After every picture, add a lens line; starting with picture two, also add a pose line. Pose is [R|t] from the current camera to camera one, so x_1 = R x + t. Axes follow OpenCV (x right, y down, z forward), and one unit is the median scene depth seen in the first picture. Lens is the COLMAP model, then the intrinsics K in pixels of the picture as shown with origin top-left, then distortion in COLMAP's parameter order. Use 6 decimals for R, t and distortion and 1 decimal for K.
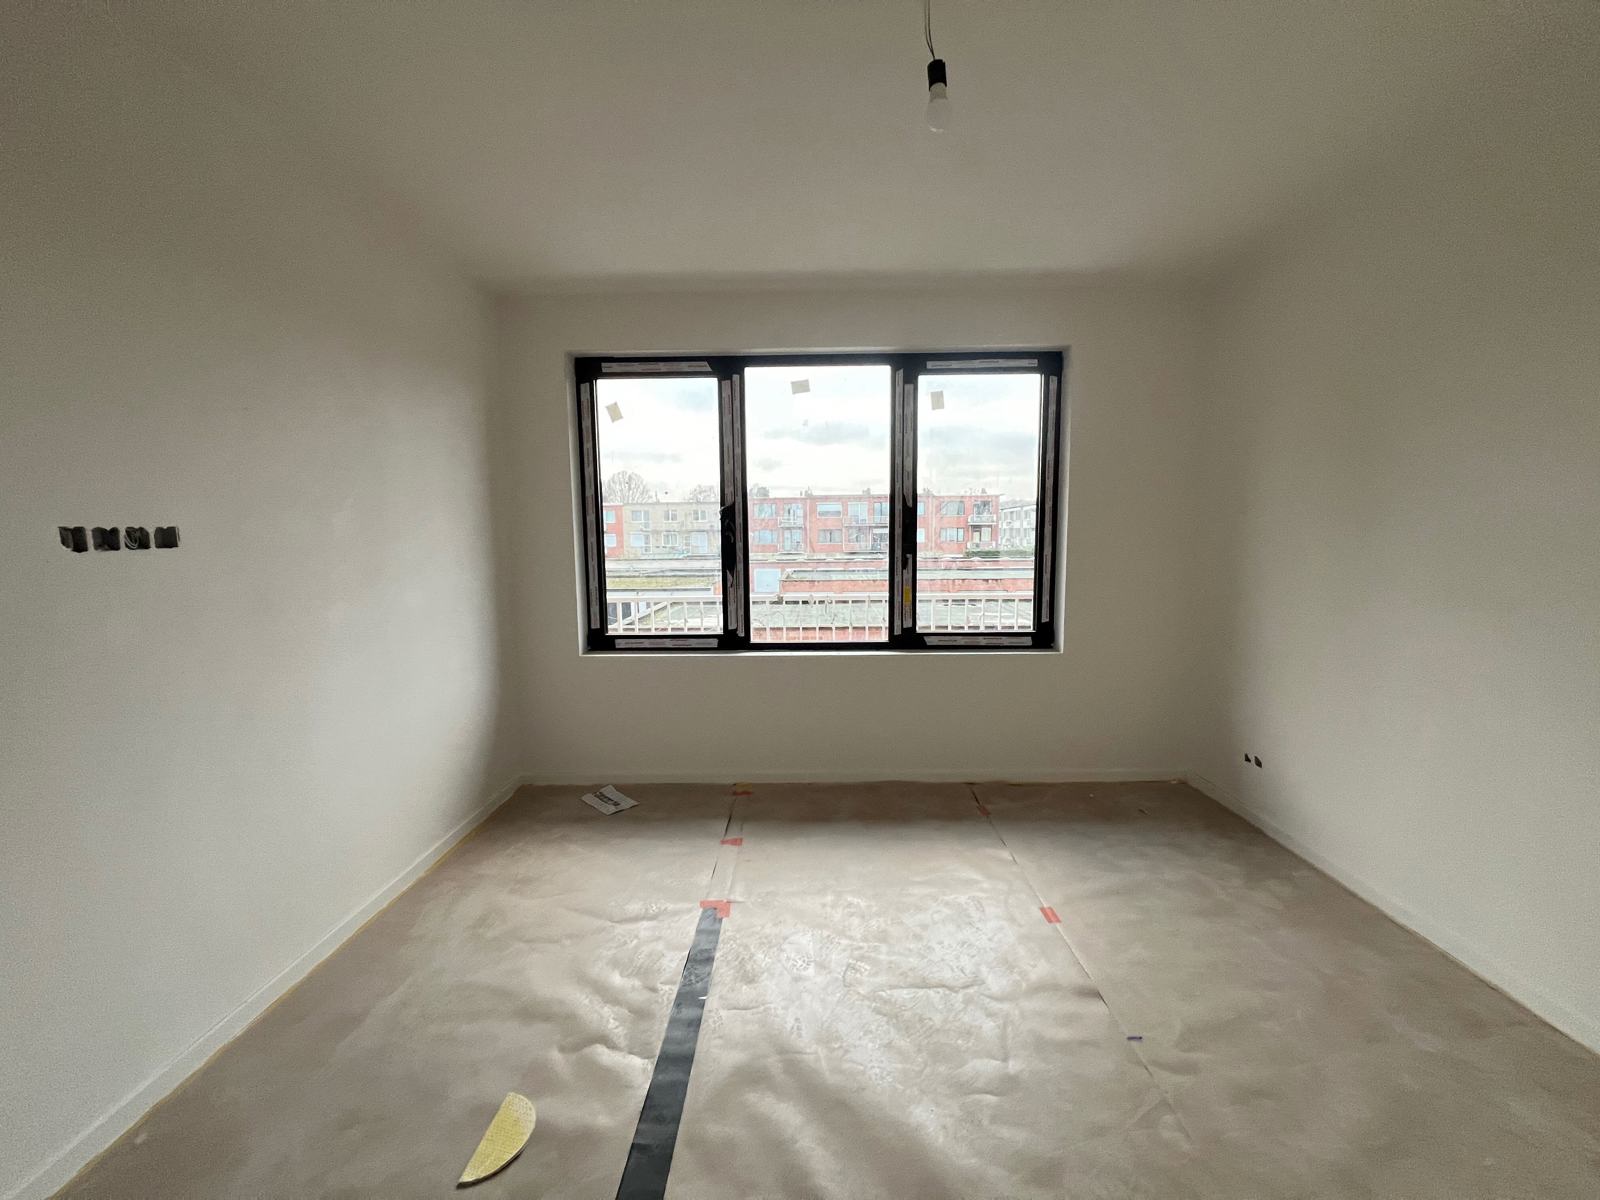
lens RADIAL K [[638.0, 0, 801.2], [0, 638.0, 602.3], [0, 0, 1]] dist [-0.003345, 0.000022]
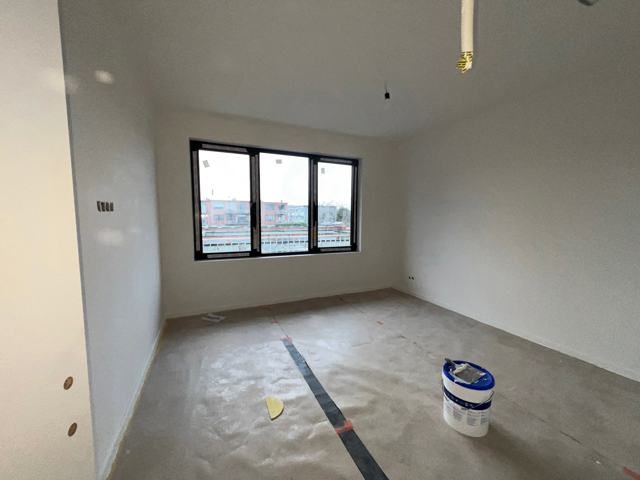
lens RADIAL K [[255.2, 0, 321.8], [0, 255.2, 241.7], [0, 0, 1]] dist [-0.003345, 0.000022]
pose [[0.903990, -0.026516, 0.426731, -0.322268], [0.031828, 0.999479, -0.005319, 0.027346], [-0.426367, 0.018391, 0.904363, -0.092523]]
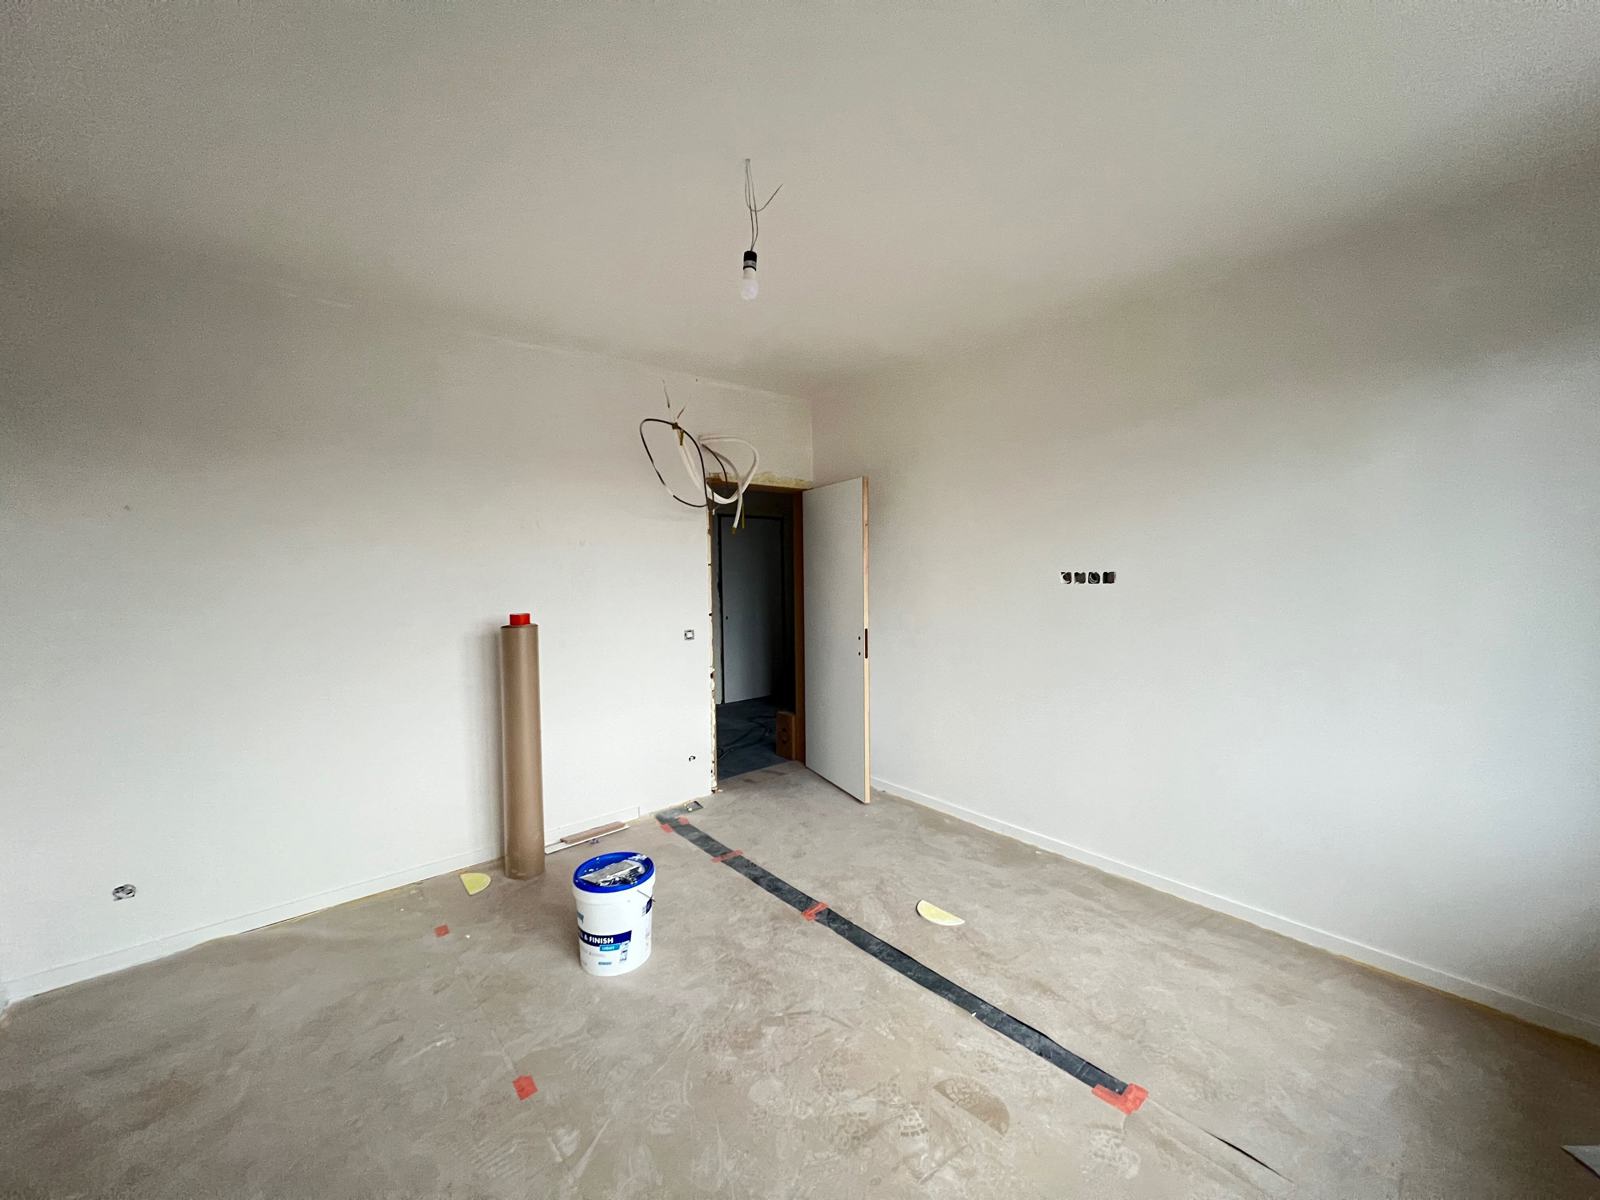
lens RADIAL K [[638.0, 0, 802.7], [0, 638.0, 597.2], [0, 0, 1]] dist [-0.003345, 0.000022]
pose [[-0.746778, 0.048740, -0.663285, 0.408631], [-0.059478, 0.988421, 0.139597, -0.115716], [0.662409, 0.143698, -0.735232, 0.821000]]
